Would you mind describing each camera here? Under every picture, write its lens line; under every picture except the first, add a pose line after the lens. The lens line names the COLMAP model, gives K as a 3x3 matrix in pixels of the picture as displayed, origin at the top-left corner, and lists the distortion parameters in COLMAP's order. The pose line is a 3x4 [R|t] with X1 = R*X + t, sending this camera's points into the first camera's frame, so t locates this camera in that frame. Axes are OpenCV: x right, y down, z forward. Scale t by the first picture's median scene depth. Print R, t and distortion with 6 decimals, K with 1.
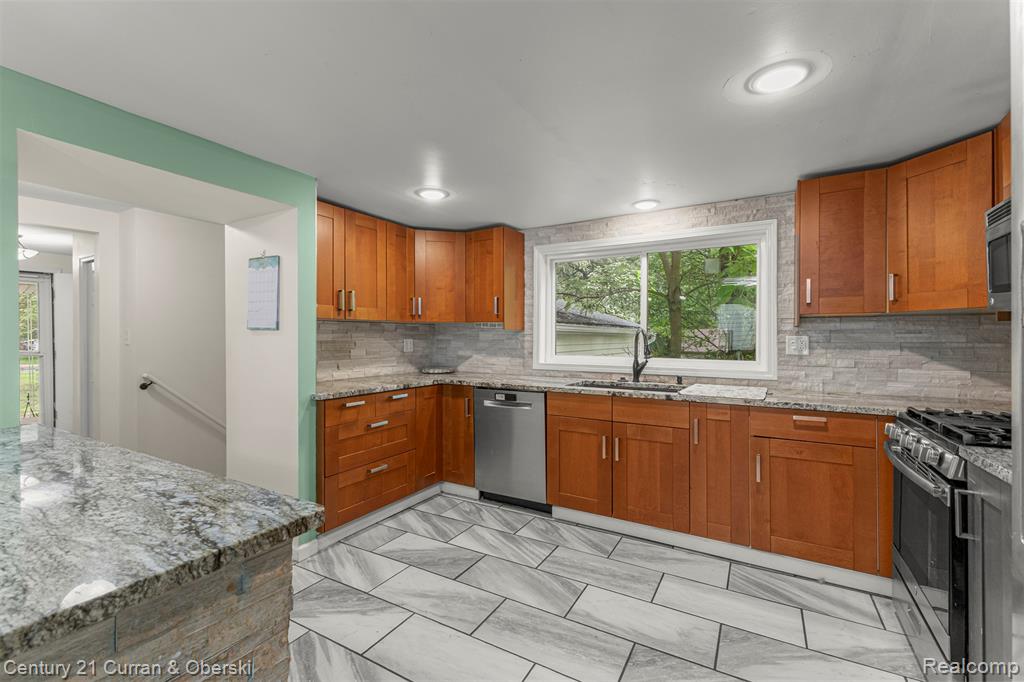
lens RADIAL K [[443.3, 0, 512.3], [0, 443.3, 337.7], [0, 0, 1]] dist [0.008925, -0.001466]
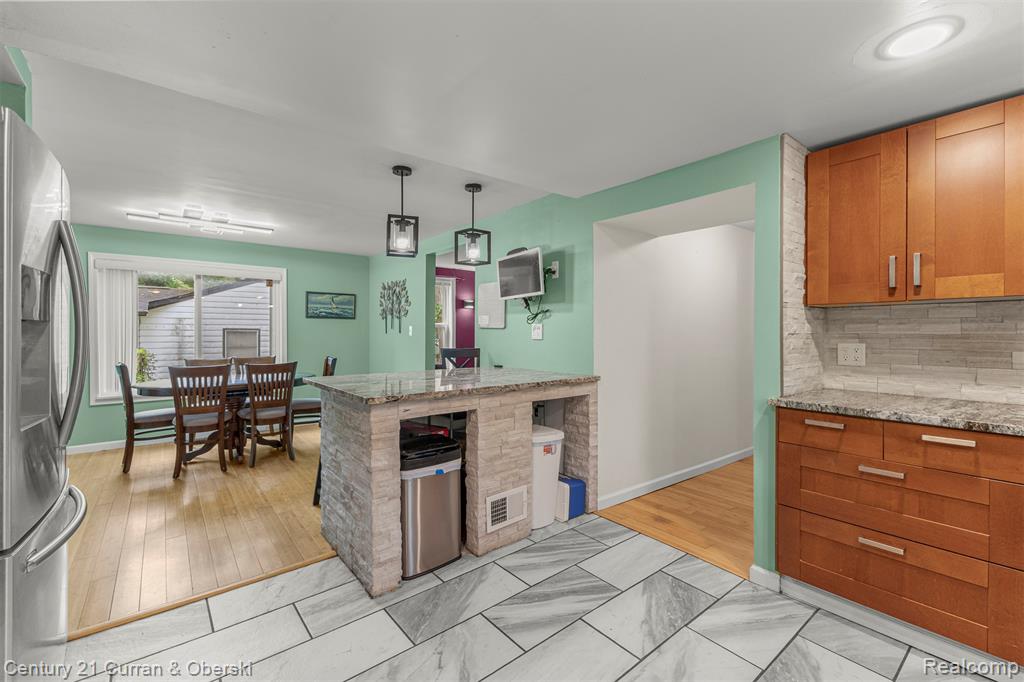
lens RADIAL K [[443.3, 0, 514.5], [0, 443.3, 333.8], [0, 0, 1]] dist [0.008925, -0.001466]
pose [[-0.359684, 0.004089, -0.933065, 0.449464], [-0.002872, 0.999981, 0.005489, 0.004726], [0.933070, 0.004654, -0.359665, 0.759062]]
